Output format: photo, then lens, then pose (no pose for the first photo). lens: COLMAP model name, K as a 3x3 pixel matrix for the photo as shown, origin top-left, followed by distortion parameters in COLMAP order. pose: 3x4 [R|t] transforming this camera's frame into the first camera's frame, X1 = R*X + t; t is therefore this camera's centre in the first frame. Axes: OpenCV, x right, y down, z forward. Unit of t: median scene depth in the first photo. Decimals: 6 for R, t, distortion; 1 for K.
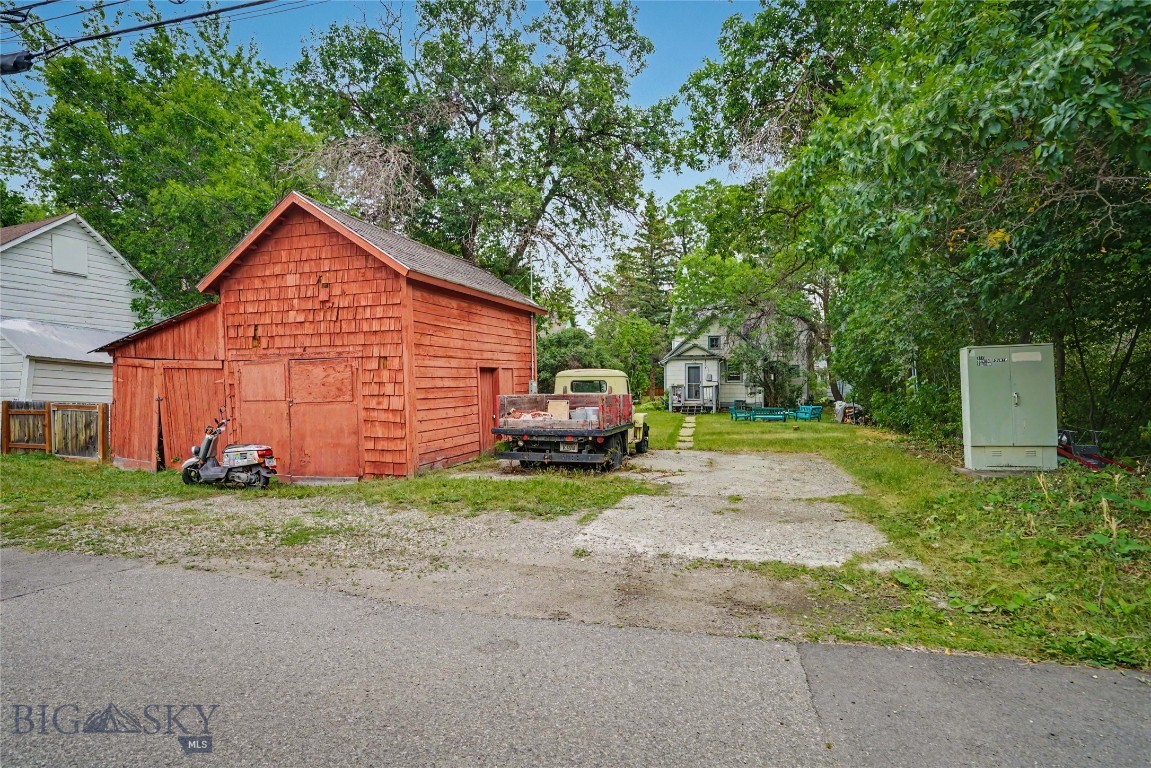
lens RADIAL K [[571.8, 0, 579.0], [0, 571.8, 386.1], [0, 0, 1]] dist [0.002445, 0.000724]
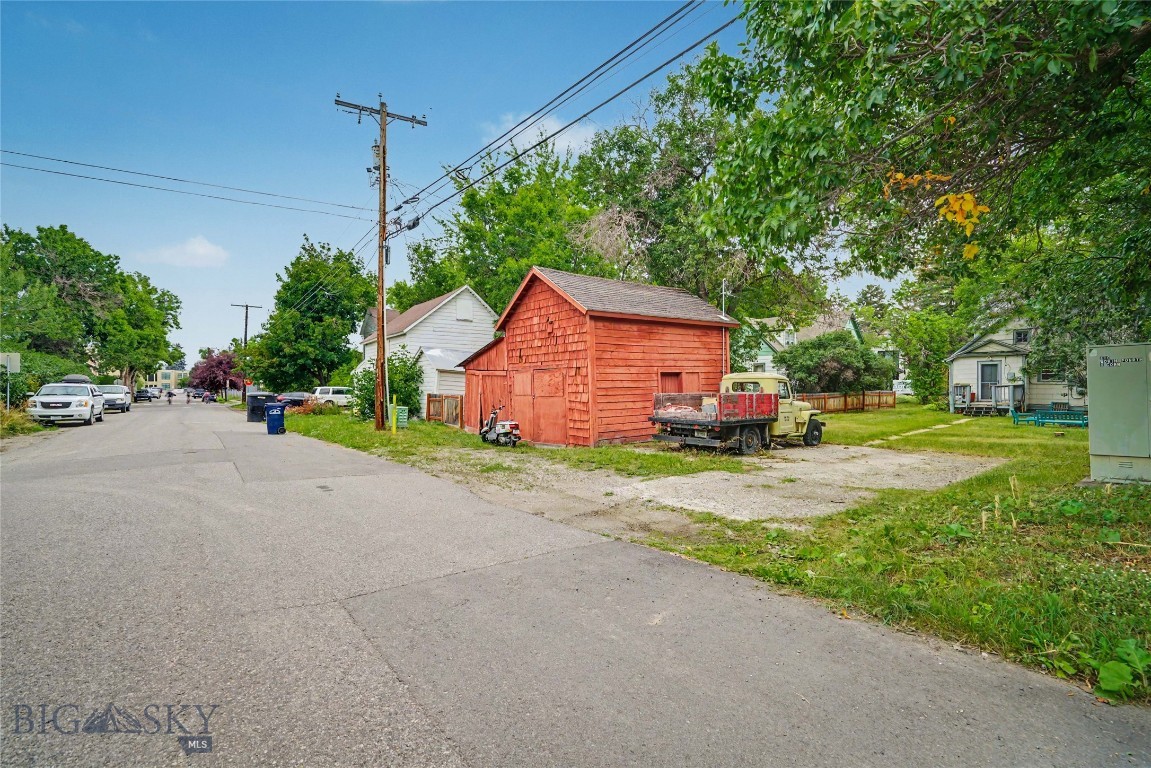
lens RADIAL K [[499.4, 0, 574.8], [0, 499.4, 380.8], [0, 0, 1]] dist [-0.001317, -0.000281]
pose [[0.832028, -0.002340, -0.554728, 0.356579], [-0.001616, 0.999977, -0.006642, -0.005705], [0.554731, 0.006423, 0.832005, -0.104737]]
